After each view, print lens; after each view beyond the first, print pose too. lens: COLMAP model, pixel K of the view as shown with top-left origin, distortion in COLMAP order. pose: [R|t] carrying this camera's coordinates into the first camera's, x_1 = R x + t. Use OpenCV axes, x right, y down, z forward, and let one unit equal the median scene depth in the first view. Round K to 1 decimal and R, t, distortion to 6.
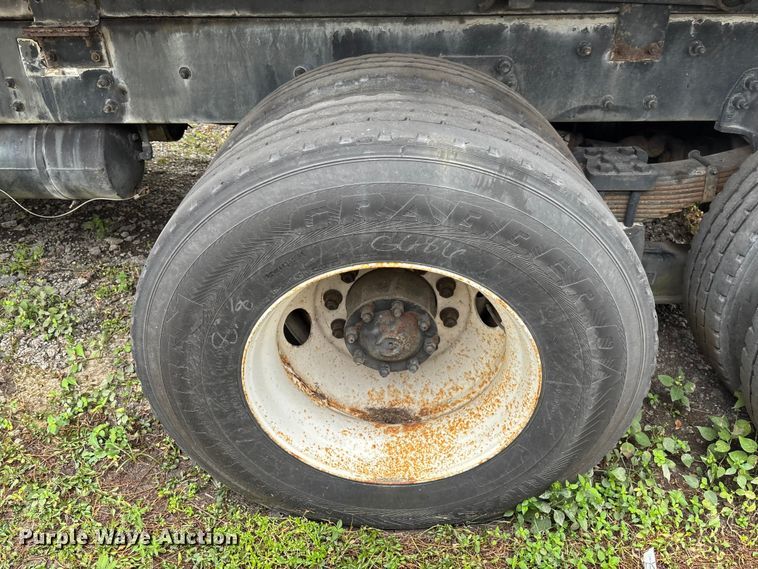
lens RADIAL K [[566.2, 0, 379.1], [0, 566.2, 286.1], [0, 0, 1]] dist [0.046206, -0.049344]
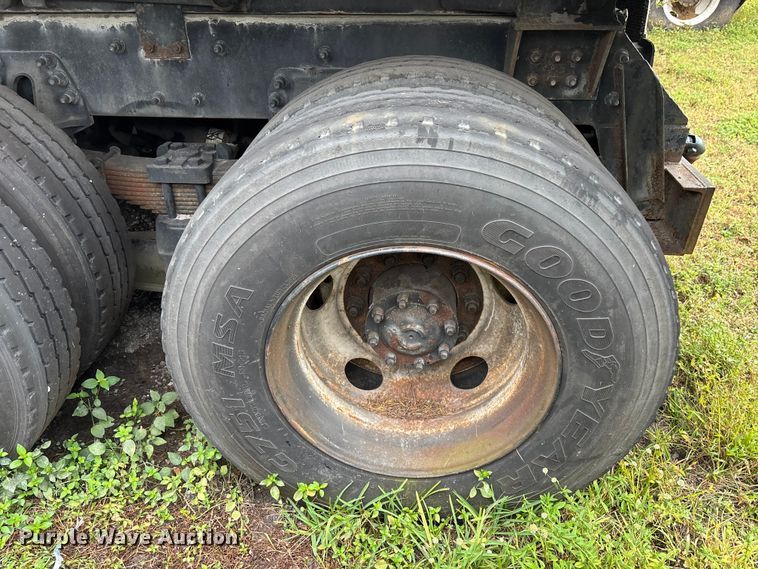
lens RADIAL K [[566.2, 0, 377.4], [0, 566.2, 282.5], [0, 0, 1]] dist [0.046206, -0.049344]
pose [[0.996146, 0.043799, -0.075989, 0.939524], [-0.043249, 0.999025, 0.008874, -0.014535], [0.076303, -0.005553, 0.997069, -0.006421]]
